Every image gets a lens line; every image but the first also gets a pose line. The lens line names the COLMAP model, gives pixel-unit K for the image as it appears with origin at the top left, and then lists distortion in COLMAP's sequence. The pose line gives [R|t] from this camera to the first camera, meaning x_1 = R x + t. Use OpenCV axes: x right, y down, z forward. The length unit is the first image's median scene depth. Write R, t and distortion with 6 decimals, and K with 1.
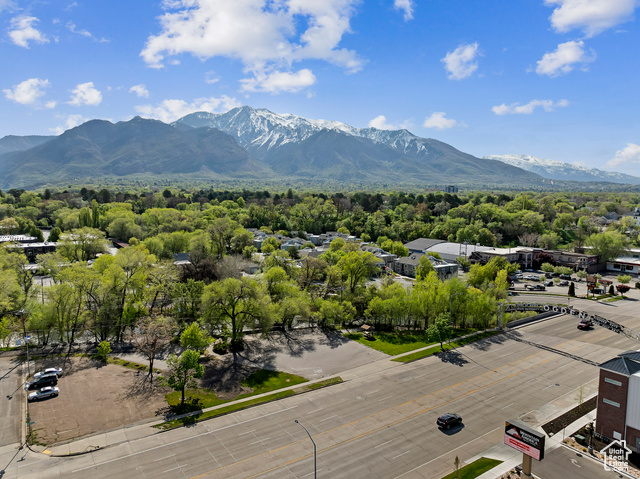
lens RADIAL K [[452.2, 0, 320.0], [0, 452.2, 239.5], [0, 0, 1]] dist [-0.030181, 0.004561]
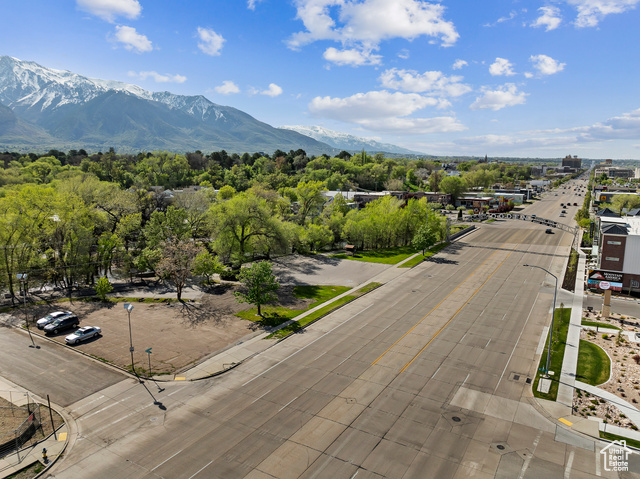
lens RADIAL K [[452.2, 0, 320.0], [0, 452.2, 239.5], [0, 0, 1]] dist [-0.030181, 0.004561]
pose [[0.906263, -0.069693, 0.416930, -0.429646], [0.041747, 0.996250, 0.075785, 0.105519], [-0.420648, -0.051276, 0.905774, 0.098448]]
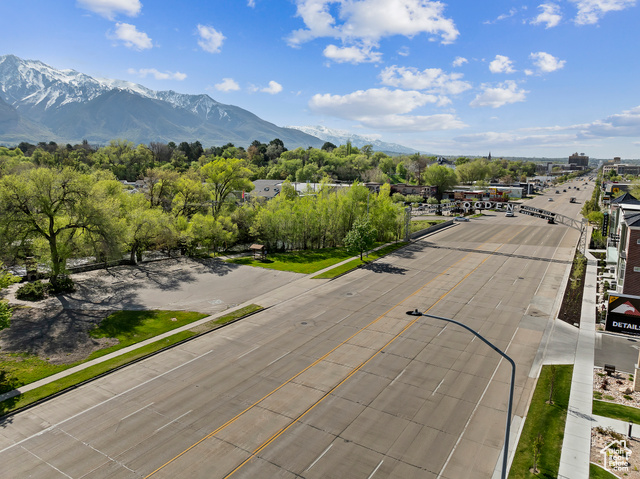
lens RADIAL K [[452.2, 0, 320.0], [0, 452.2, 239.5], [0, 0, 1]] dist [-0.030181, 0.004561]
pose [[0.911186, -0.066506, 0.406591, -0.111492], [0.038825, 0.996354, 0.075967, 0.143281], [-0.410161, -0.053434, 0.910446, 0.325135]]
